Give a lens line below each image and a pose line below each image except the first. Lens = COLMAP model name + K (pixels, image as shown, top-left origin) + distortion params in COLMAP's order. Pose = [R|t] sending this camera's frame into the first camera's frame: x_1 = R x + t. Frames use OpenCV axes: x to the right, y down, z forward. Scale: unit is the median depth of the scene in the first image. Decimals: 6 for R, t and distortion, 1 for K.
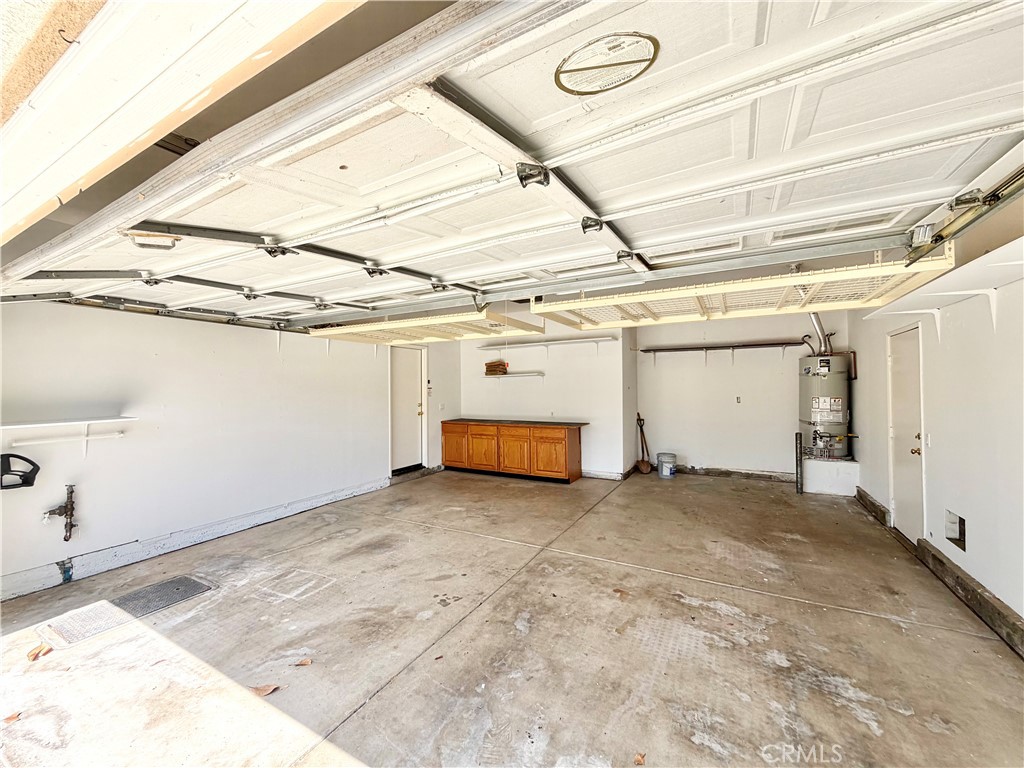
lens RADIAL K [[406.5, 0, 511.3], [0, 406.5, 385.1], [0, 0, 1]] dist [0.002526, 0.000215]
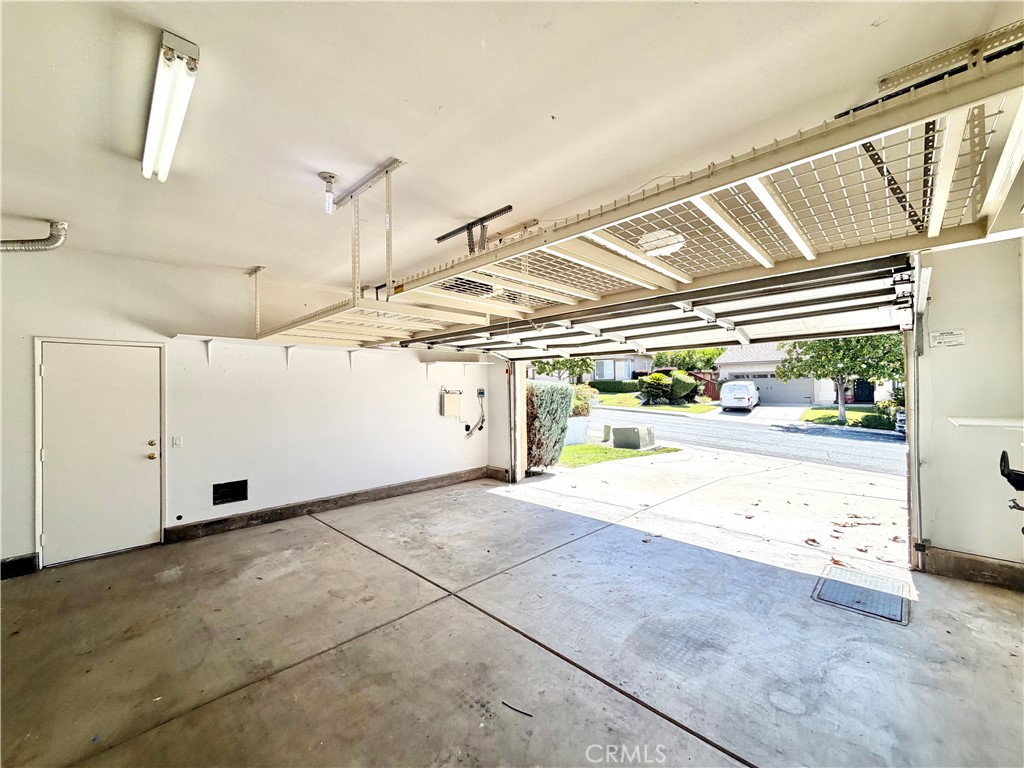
lens RADIAL K [[406.5, 0, 510.5], [0, 406.5, 387.1], [0, 0, 1]] dist [0.002526, 0.000215]
pose [[-0.962525, 0.021136, 0.270369, -0.299339], [0.017591, 0.999725, -0.015529, 0.006773], [-0.270622, -0.010191, -0.962632, 2.041943]]
